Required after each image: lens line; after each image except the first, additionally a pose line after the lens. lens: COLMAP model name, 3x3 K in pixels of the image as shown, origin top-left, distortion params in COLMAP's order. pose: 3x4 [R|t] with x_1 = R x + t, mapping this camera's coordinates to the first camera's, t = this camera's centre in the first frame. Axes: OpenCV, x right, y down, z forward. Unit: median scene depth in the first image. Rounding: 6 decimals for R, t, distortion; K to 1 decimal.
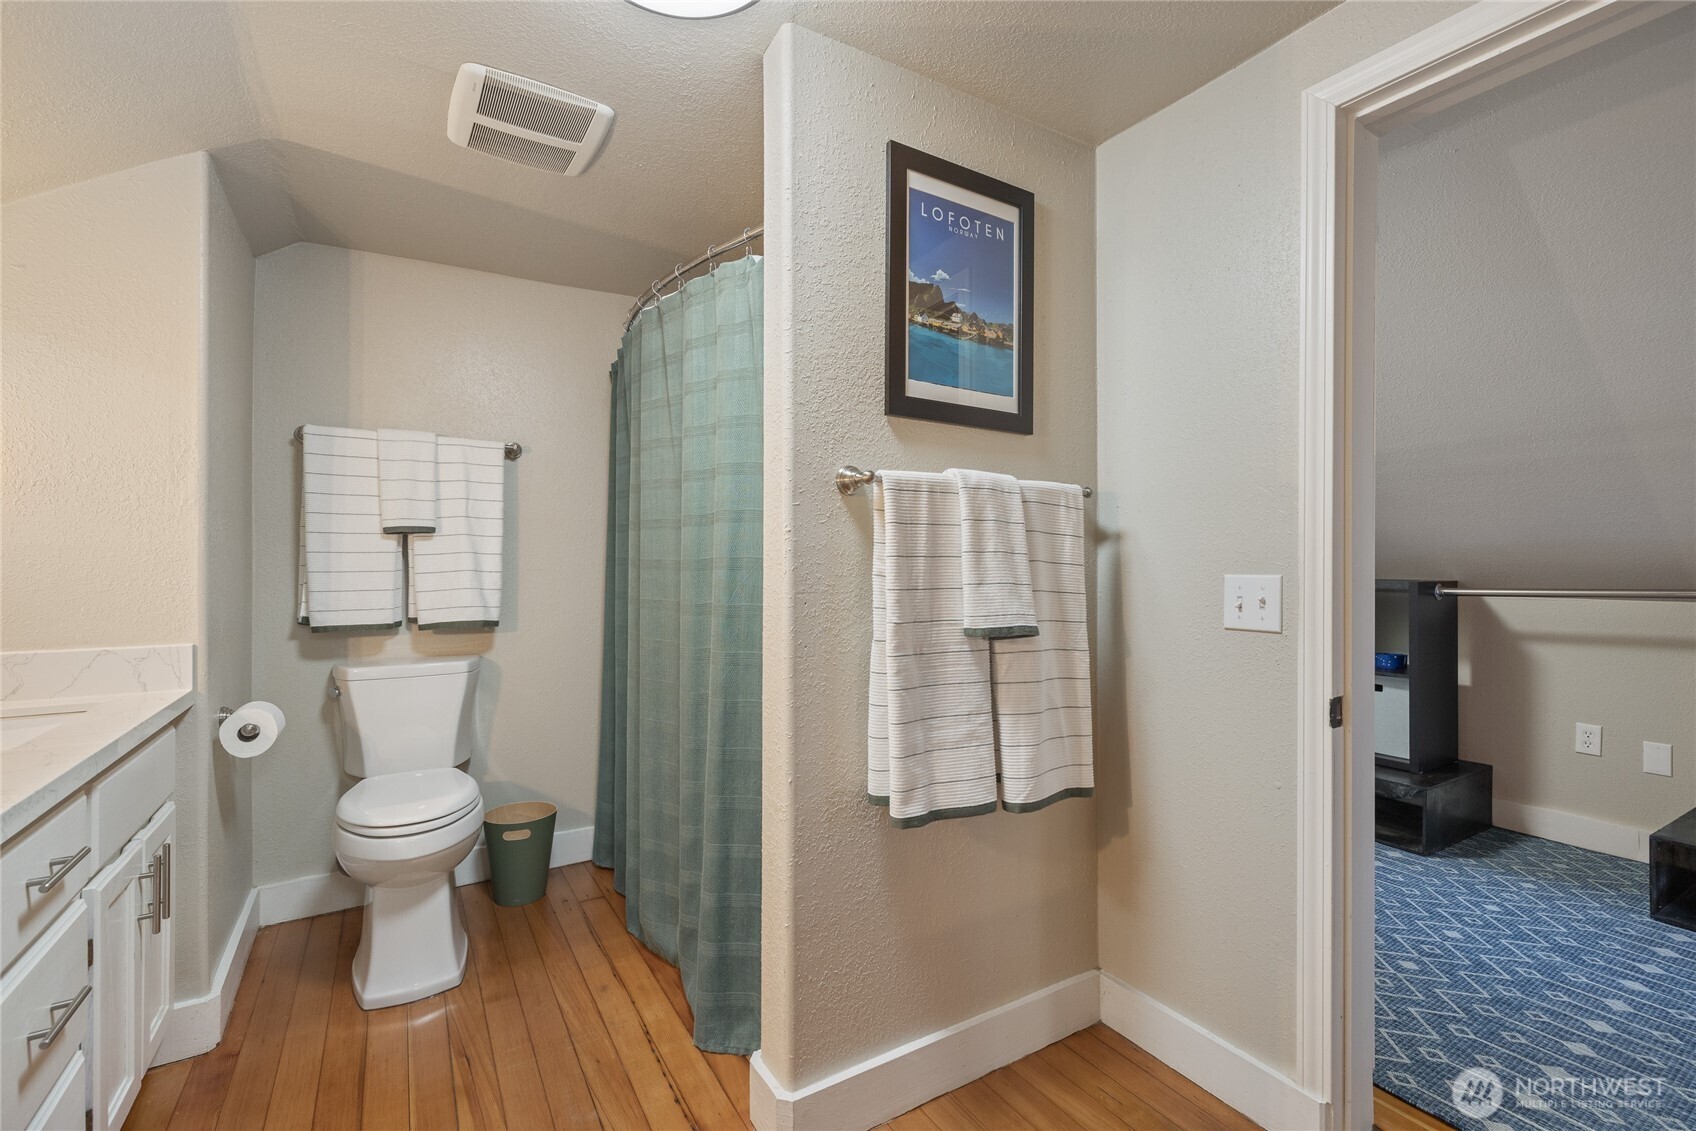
lens RADIAL K [[735.5, 0, 840.7], [0, 735.5, 556.5], [0, 0, 1]] dist [-0.000811, 0.000101]
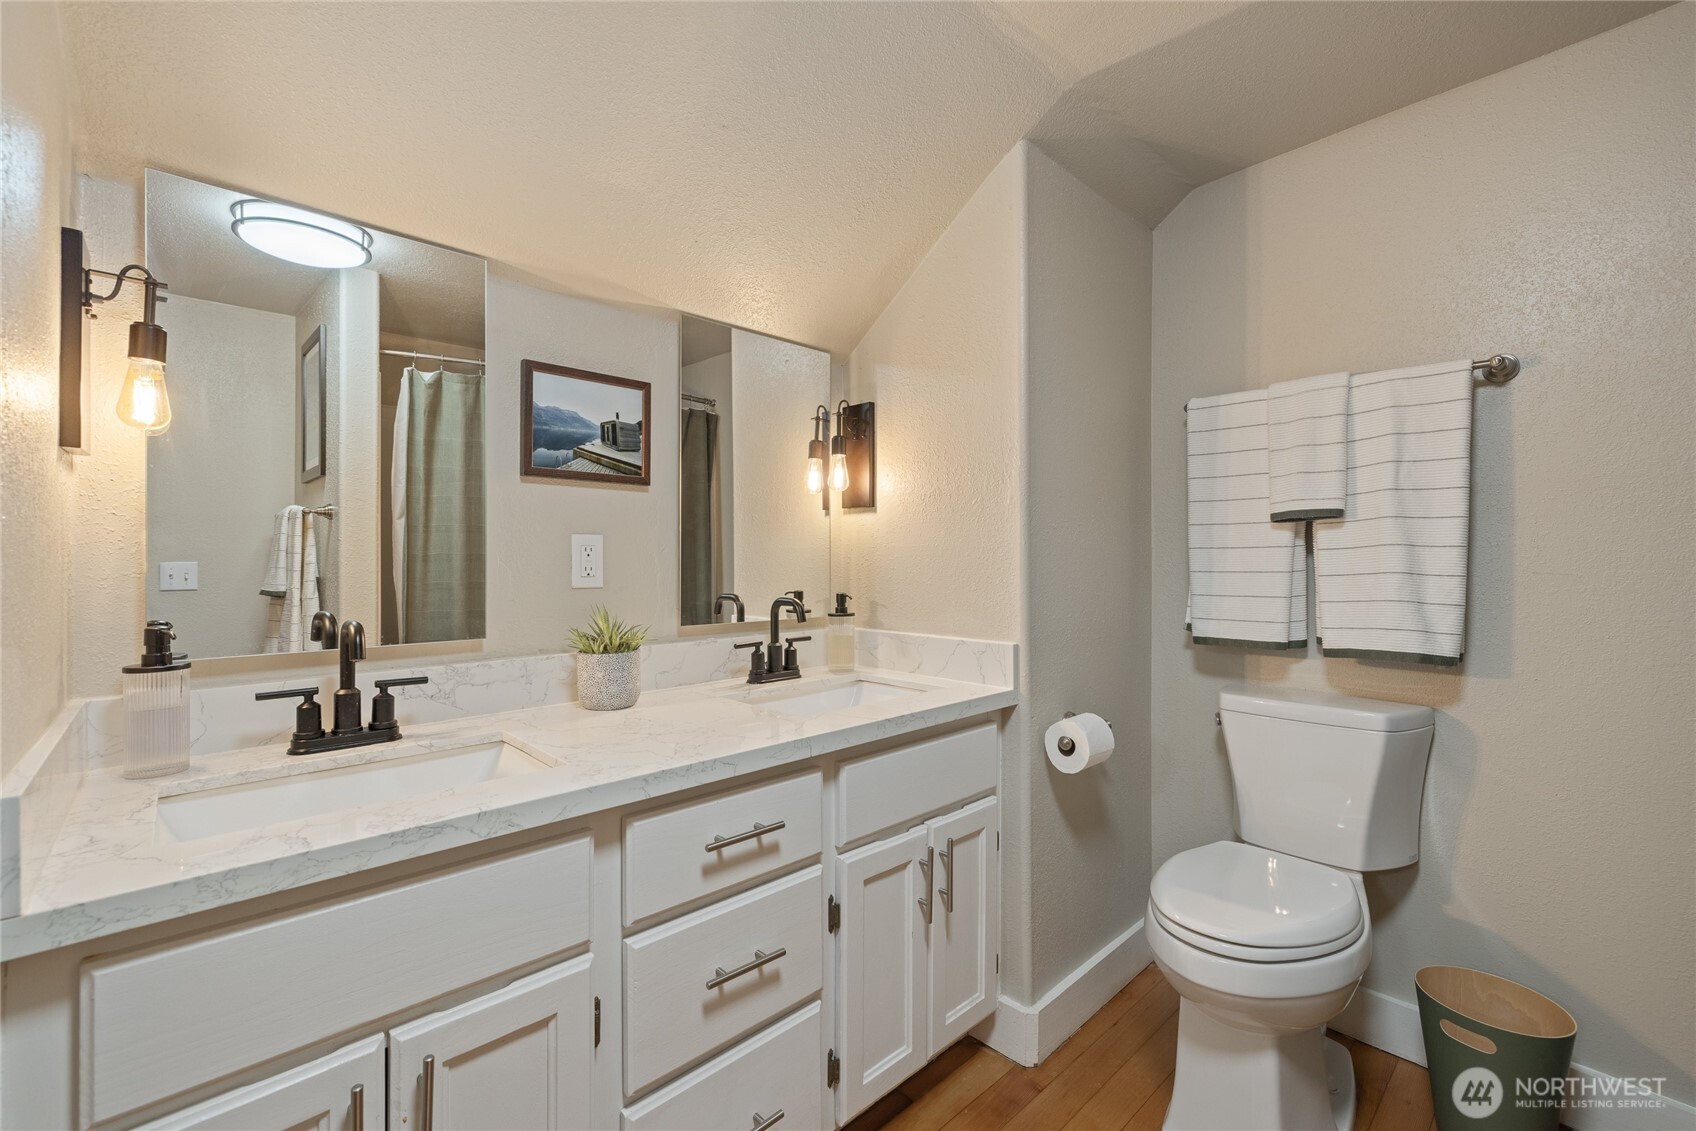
lens RADIAL K [[735.5, 0, 840.7], [0, 735.5, 556.5], [0, 0, 1]] dist [-0.000811, 0.000101]
pose [[0.185438, -0.004370, -0.982646, 0.034421], [0.010703, 0.999940, -0.002427, 0.001226], [0.982598, -0.010067, 0.185474, 0.414339]]
